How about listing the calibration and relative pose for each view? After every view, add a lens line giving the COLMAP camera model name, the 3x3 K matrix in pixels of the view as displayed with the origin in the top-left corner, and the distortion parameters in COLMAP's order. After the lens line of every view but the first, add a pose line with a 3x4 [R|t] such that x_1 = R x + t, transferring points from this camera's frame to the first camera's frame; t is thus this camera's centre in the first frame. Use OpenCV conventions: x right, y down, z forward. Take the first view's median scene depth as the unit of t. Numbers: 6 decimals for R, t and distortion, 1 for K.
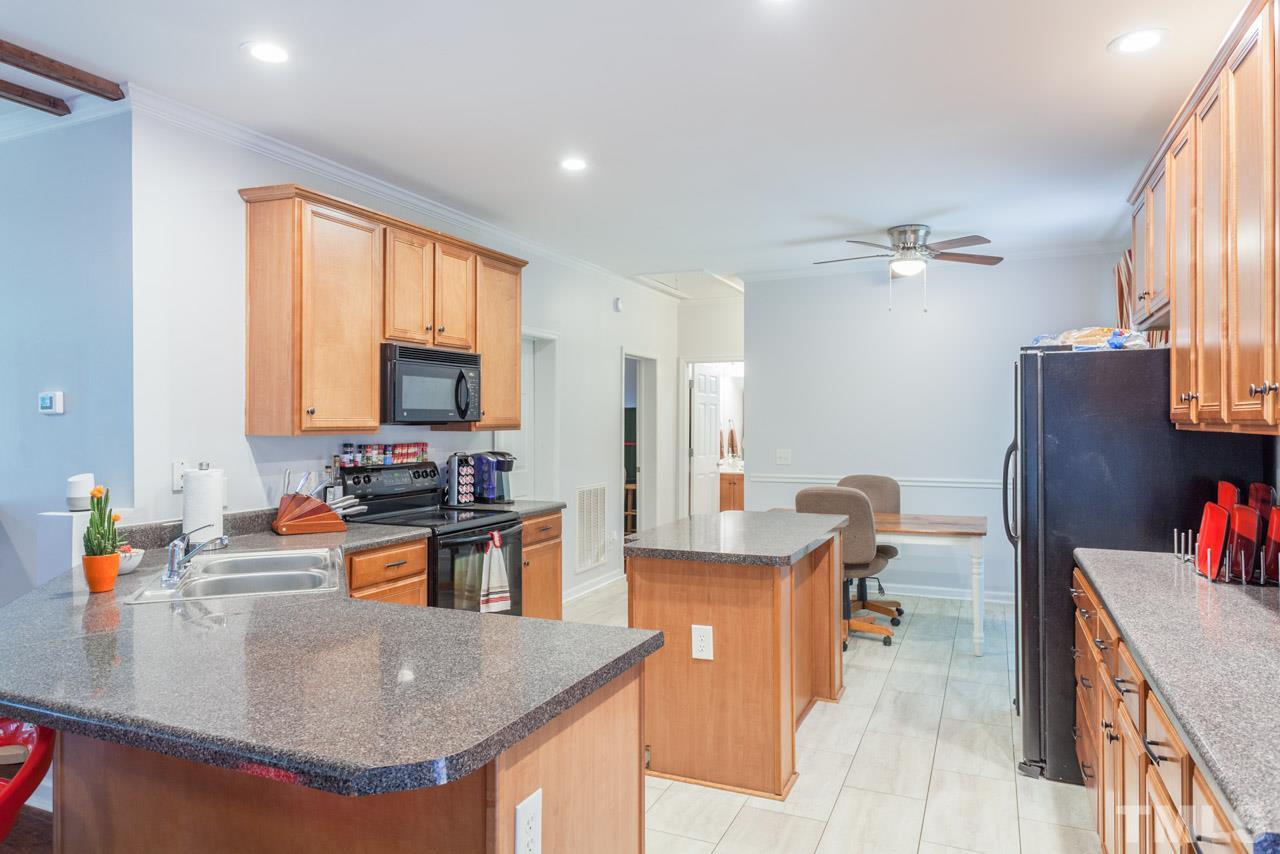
lens RADIAL K [[796.7, 0, 640.2], [0, 796.7, 418.0], [0, 0, 1]] dist [0.003261, -0.000177]
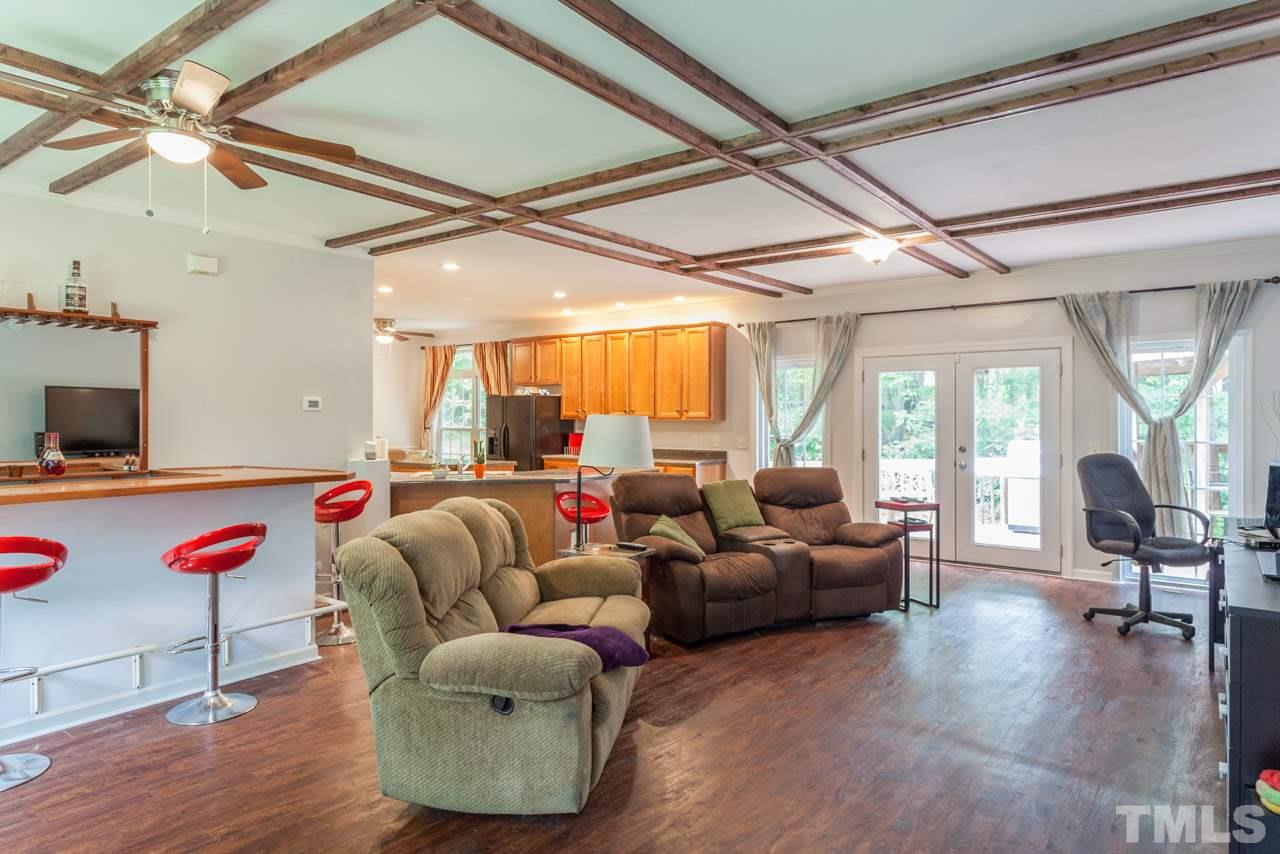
lens RADIAL K [[737.9, 0, 641.6], [0, 737.9, 420.8], [0, 0, 1]] dist [0.002958, -0.001653]
pose [[0.250586, -0.004234, 0.968085, -1.658923], [-0.004082, 0.999977, 0.005430, 0.001923], [-0.968086, -0.005313, 0.250563, -0.113446]]
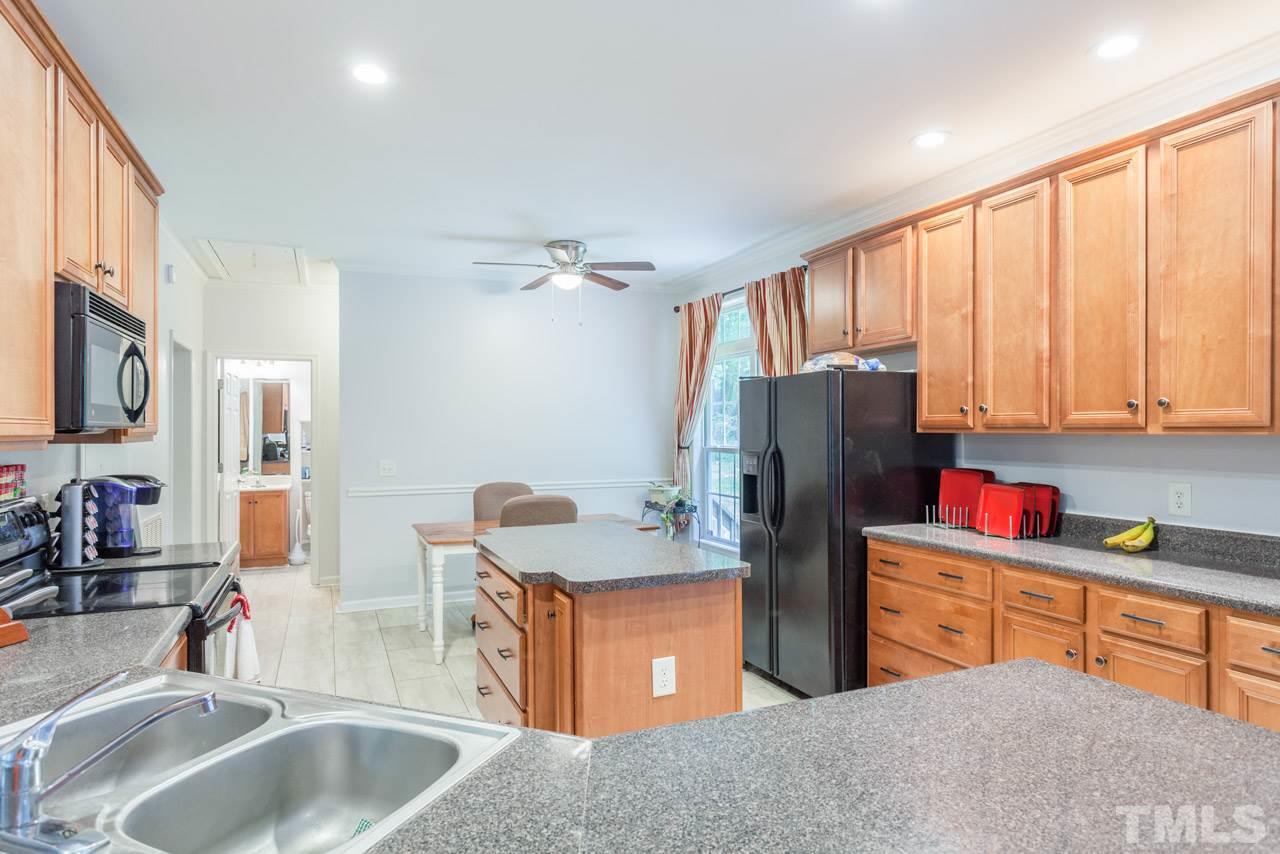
lens RADIAL K [[737.9, 0, 648.9], [0, 737.9, 429.5], [0, 0, 1]] dist [0.002958, -0.001653]
pose [[0.682318, -0.001962, 0.731053, -0.382750], [0.000155, 0.999997, 0.002540, 0.004416], [-0.731055, -0.001620, 0.682316, 0.329418]]
